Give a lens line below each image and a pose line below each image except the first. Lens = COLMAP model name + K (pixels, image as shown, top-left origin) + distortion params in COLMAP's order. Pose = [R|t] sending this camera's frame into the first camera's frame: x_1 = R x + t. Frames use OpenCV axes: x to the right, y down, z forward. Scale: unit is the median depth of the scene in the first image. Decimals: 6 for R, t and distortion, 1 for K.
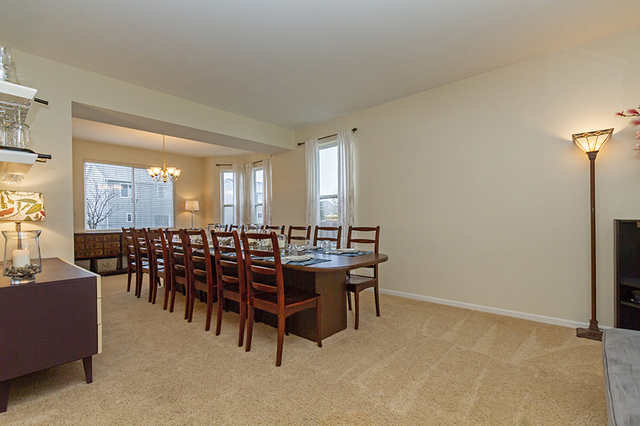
lens RADIAL K [[294.4, 0, 314.4], [0, 294.4, 216.4], [0, 0, 1]] dist [0.002020, -0.000697]
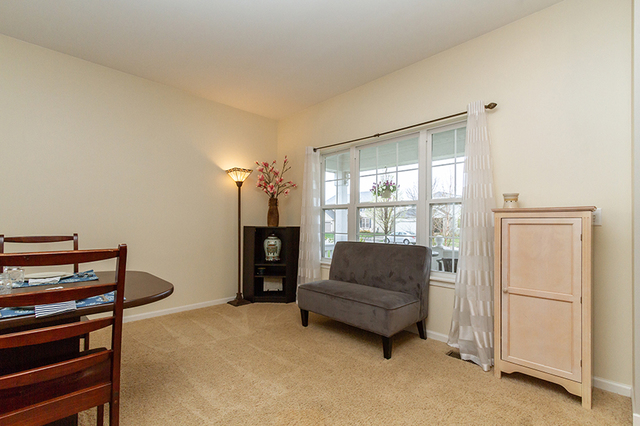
lens RADIAL K [[294.4, 0, 316.5], [0, 294.4, 217.4], [0, 0, 1]] dist [0.002020, -0.000697]
pose [[0.063799, 0.037634, 0.997253, -0.510405], [-0.010710, 0.999257, -0.037024, 0.015907], [-0.997905, -0.008318, 0.064155, 0.477949]]
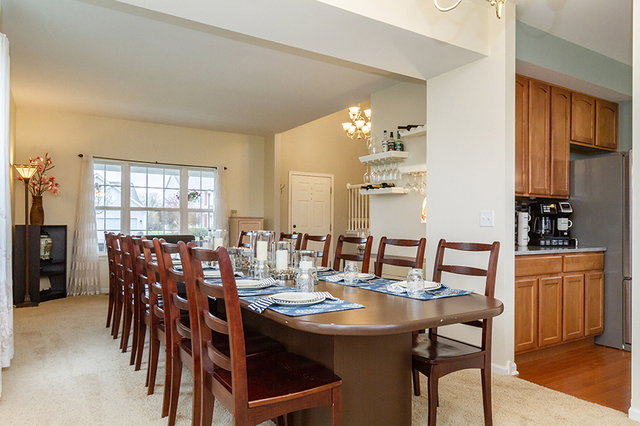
lens RADIAL K [[426.7, 0, 315.6], [0, 426.7, 217.0], [0, 0, 1]] dist [-0.005424, 0.000207]
pose [[-0.960931, 0.011443, 0.276551, -0.922877], [0.005564, 0.999742, -0.022035, 0.023282], [-0.276732, -0.019635, -0.960747, 2.456755]]
